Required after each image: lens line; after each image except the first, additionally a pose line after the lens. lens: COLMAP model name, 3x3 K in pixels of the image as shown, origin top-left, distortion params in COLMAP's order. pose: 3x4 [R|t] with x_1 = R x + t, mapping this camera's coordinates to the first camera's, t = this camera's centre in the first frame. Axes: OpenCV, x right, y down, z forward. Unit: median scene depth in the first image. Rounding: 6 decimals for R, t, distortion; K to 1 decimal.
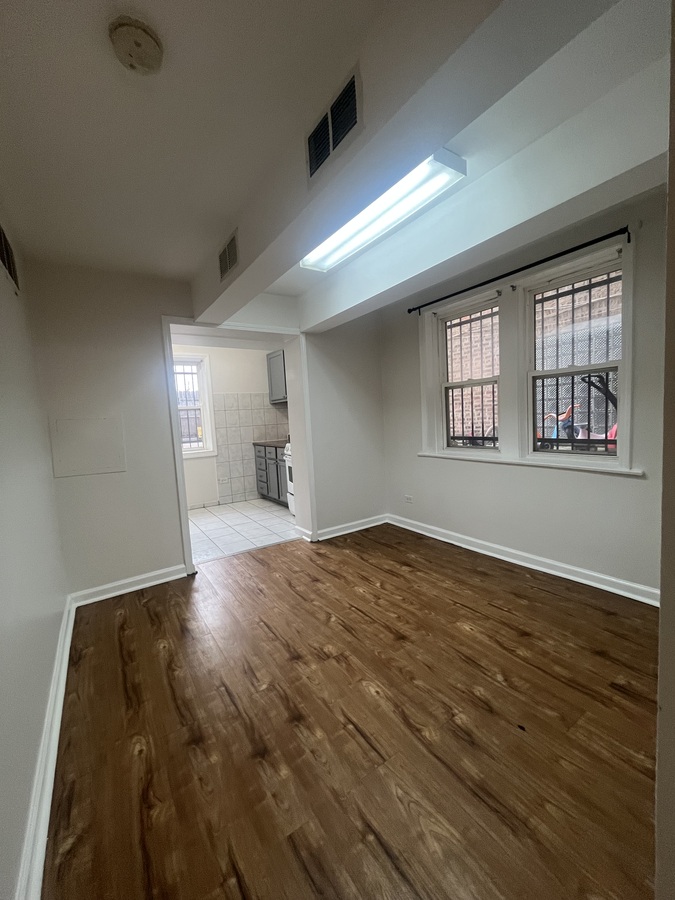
lens RADIAL K [[366.7, 0, 335.5], [0, 366.7, 449.5], [0, 0, 1]] dist [-0.002086, -0.000415]
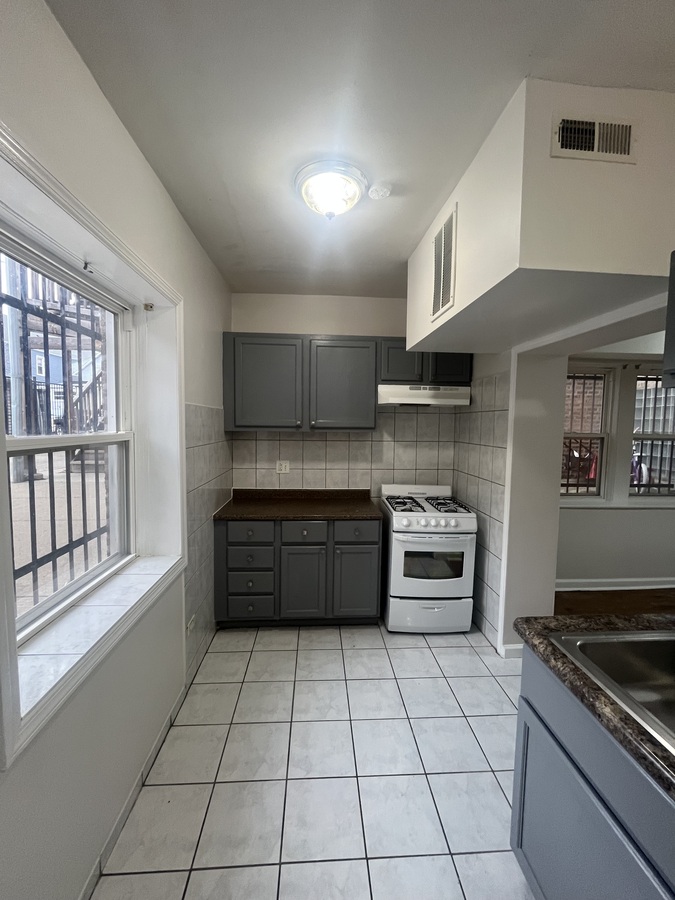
lens RADIAL K [[366.7, 0, 339.2], [0, 366.7, 449.8], [0, 0, 1]] dist [-0.002086, -0.000415]
pose [[0.496636, -0.003722, 0.867951, -1.437986], [0.037820, 0.999134, -0.017356, -0.229988], [-0.867135, 0.041445, 0.496347, 1.678225]]
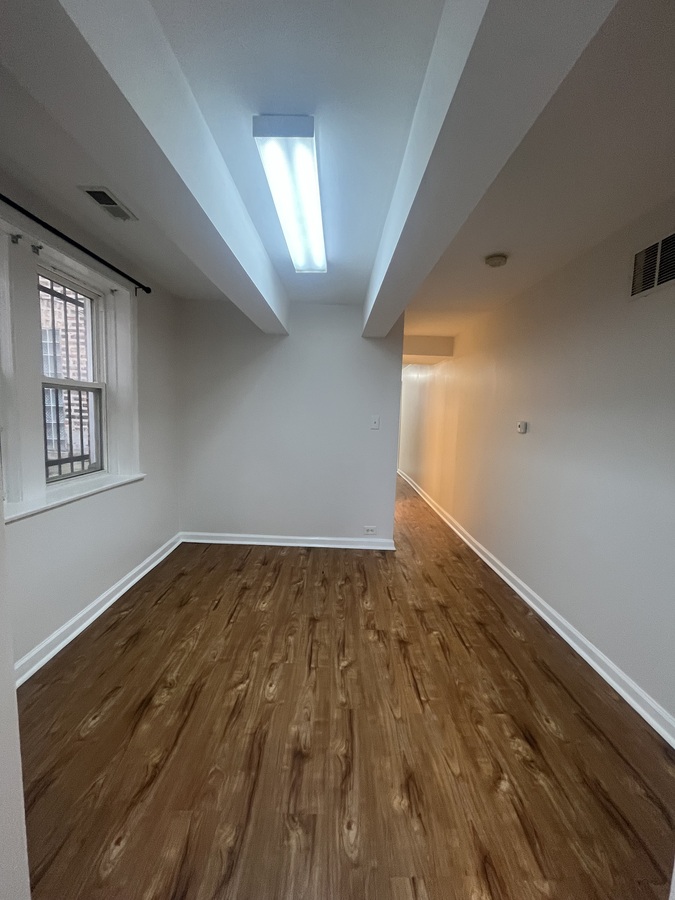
lens RADIAL K [[366.7, 0, 340.3], [0, 366.7, 449.2], [0, 0, 1]] dist [-0.002086, -0.000415]
pose [[-0.843789, -0.025414, 0.536074, -0.478670], [0.062756, 0.987353, 0.145586, -0.180781], [-0.532994, 0.156486, -0.831523, 1.739734]]
